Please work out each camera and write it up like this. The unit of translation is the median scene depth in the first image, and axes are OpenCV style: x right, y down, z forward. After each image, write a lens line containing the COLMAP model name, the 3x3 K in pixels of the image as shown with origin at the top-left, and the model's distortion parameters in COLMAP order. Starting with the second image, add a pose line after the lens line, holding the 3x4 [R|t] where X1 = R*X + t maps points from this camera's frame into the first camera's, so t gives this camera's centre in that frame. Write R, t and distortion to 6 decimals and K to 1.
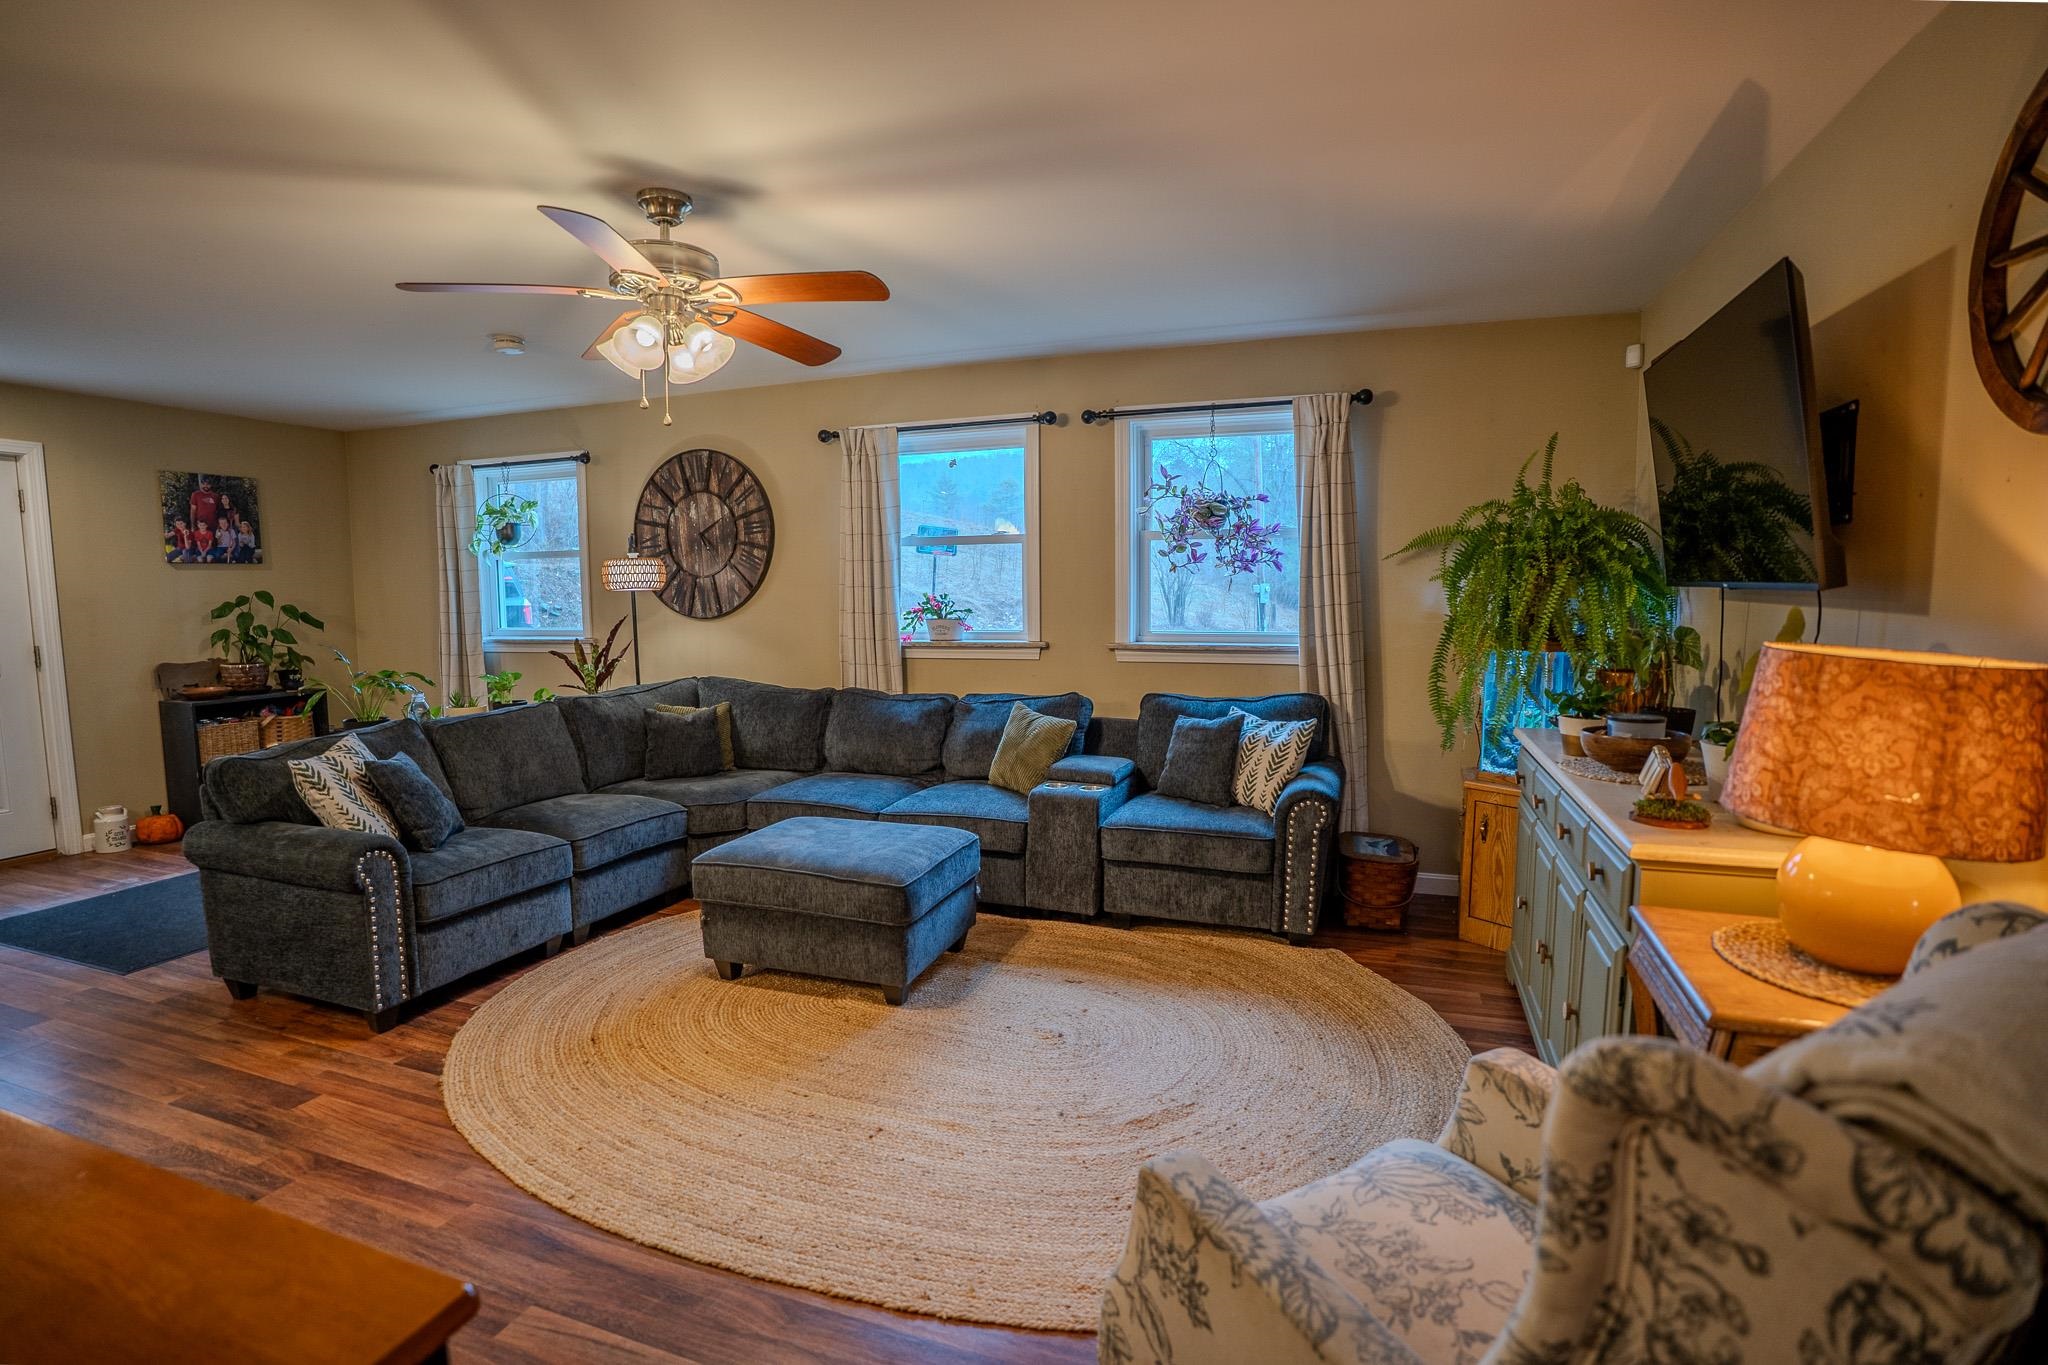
lens RADIAL K [[961.4, 0, 1028.3], [0, 961.4, 673.1], [0, 0, 1]] dist [-0.051762, 0.001579]
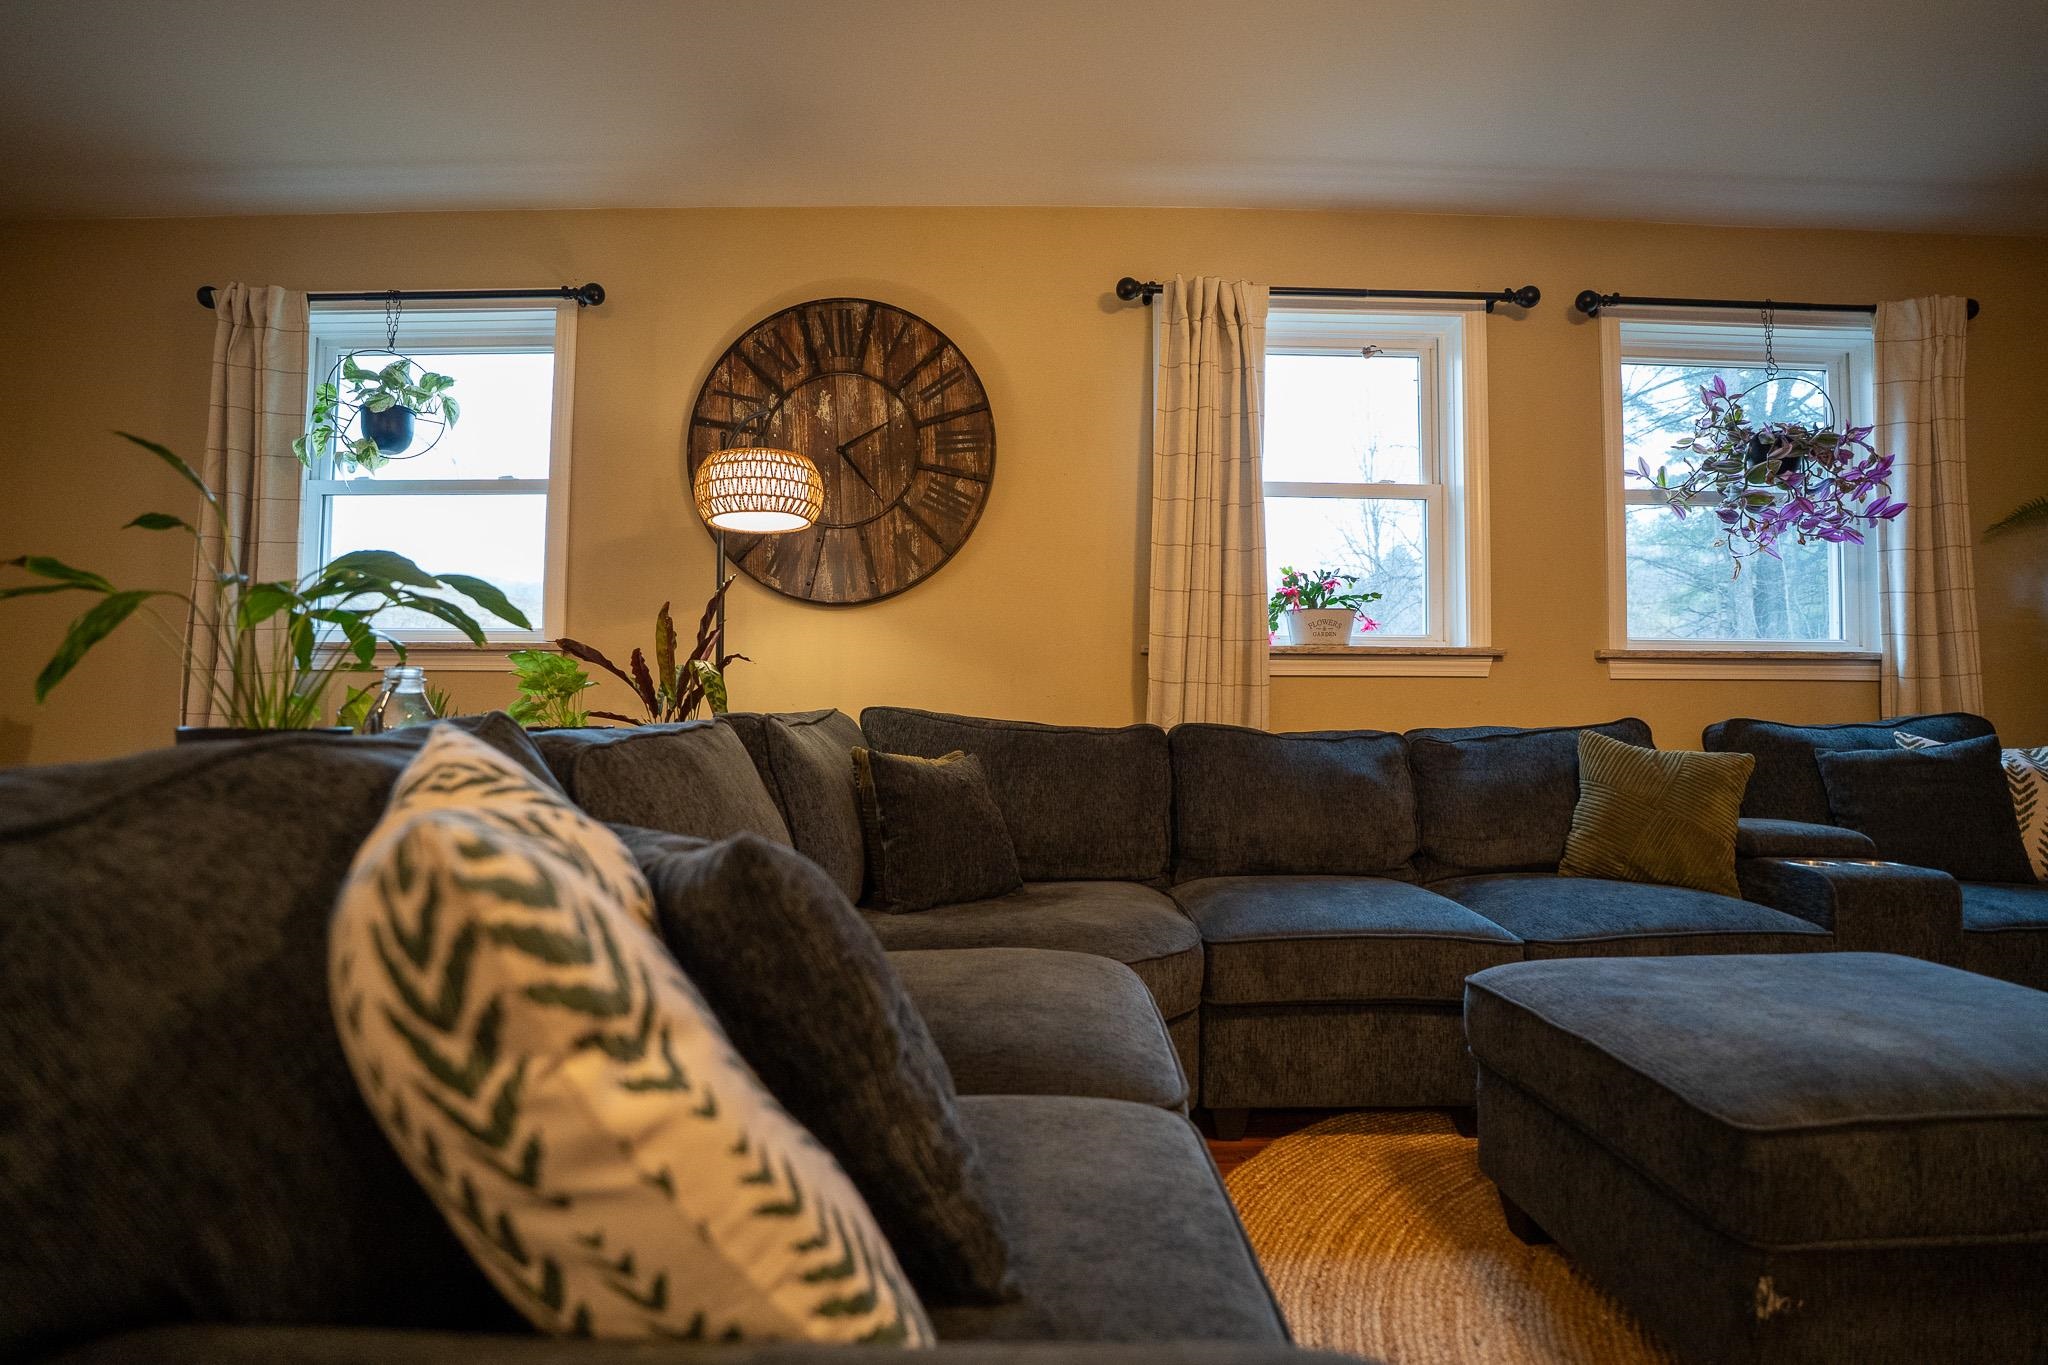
lens RADIAL K [[961.4, 0, 1029.1], [0, 961.4, 678.1], [0, 0, 1]] dist [-0.051762, 0.001579]
pose [[0.940439, 0.026865, 0.338899, -0.432413], [0.010126, 0.994217, -0.106911, 0.045479], [-0.339811, 0.103975, 0.934729, 0.474335]]
